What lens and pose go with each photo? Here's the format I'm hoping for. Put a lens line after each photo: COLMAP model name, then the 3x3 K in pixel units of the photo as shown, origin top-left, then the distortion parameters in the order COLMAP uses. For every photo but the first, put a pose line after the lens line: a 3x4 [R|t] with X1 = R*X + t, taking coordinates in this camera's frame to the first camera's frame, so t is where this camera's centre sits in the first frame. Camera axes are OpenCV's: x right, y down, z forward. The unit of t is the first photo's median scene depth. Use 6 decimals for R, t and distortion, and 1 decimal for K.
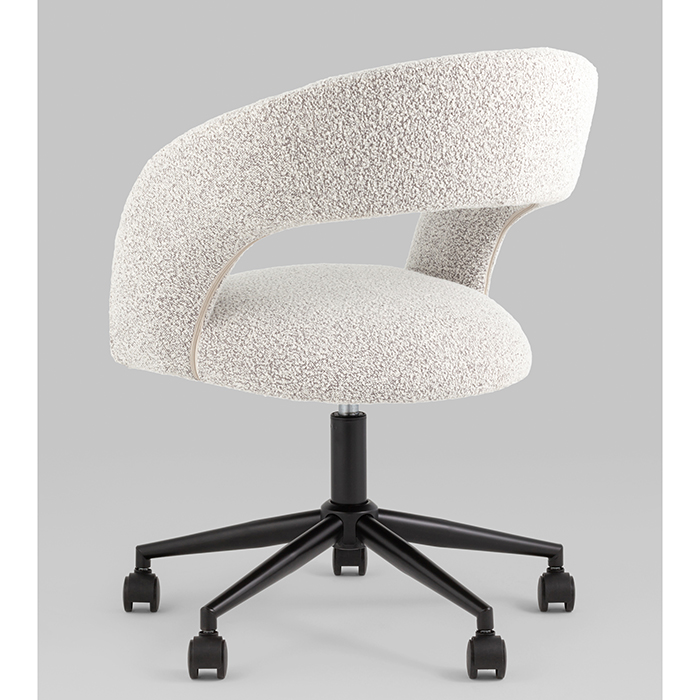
lens RADIAL K [[3262.3, 0, 350.0], [0, 3262.3, 350.0], [0, 0, 1]] dist [0.070899, -11.288468]
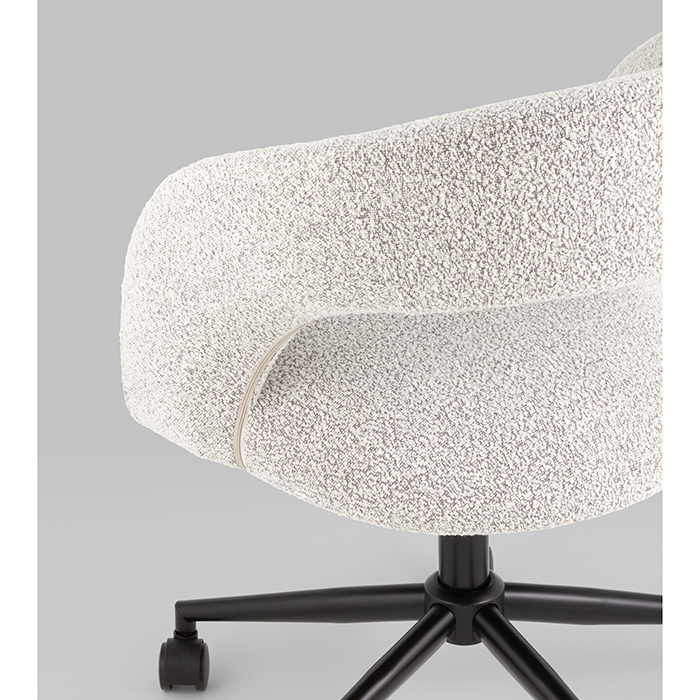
lens RADIAL K [[3262.3, 0, 350.0], [0, 3262.3, 350.0], [0, 0, 1]] dist [0.070899, -11.288468]
pose [[0.998691, 0.002686, -0.051069, 0.012158], [0.013067, 0.952072, 0.305595, -0.239643], [0.049442, -0.305862, 0.950791, 0.352157]]
